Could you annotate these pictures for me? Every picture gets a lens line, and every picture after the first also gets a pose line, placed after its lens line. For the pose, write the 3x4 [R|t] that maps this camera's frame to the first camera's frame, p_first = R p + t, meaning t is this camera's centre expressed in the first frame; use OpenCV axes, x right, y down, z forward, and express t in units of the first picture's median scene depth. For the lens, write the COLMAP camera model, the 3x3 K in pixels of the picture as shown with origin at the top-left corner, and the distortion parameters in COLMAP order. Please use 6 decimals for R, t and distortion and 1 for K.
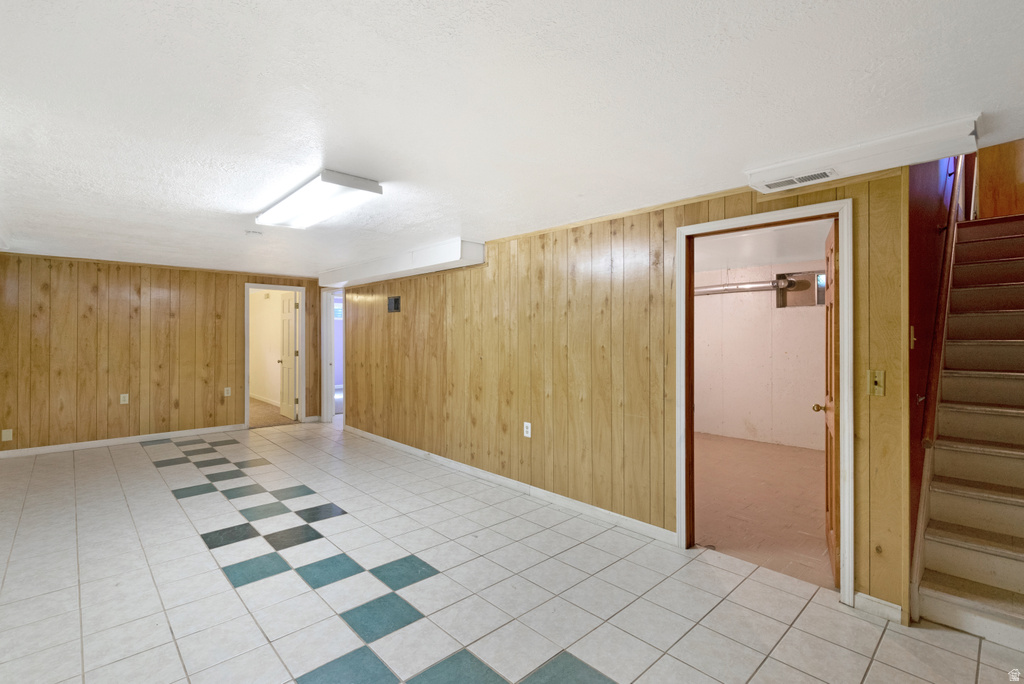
lens RADIAL K [[467.3, 0, 508.9], [0, 467.3, 326.9], [0, 0, 1]] dist [-0.004123, 0.000451]
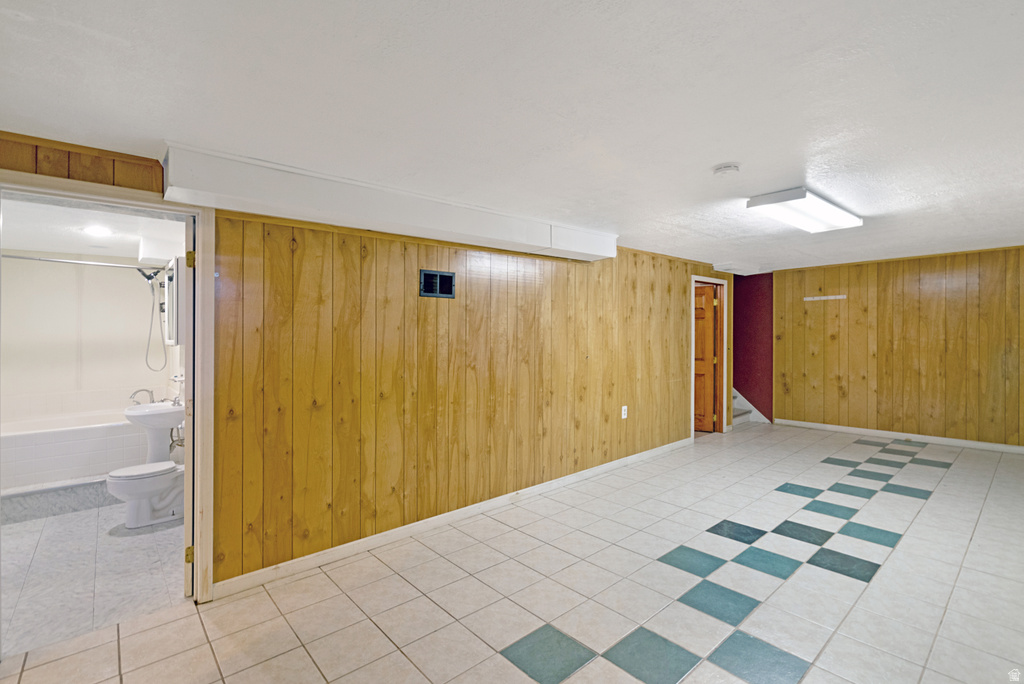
lens RADIAL K [[467.3, 0, 506.1], [0, 467.3, 336.1], [0, 0, 1]] dist [-0.004123, 0.000451]
pose [[0.047998, -0.003773, 0.998840, -1.107114], [-0.001878, 0.999991, 0.003867, 0.019906], [-0.998846, -0.002062, 0.047991, 1.180535]]
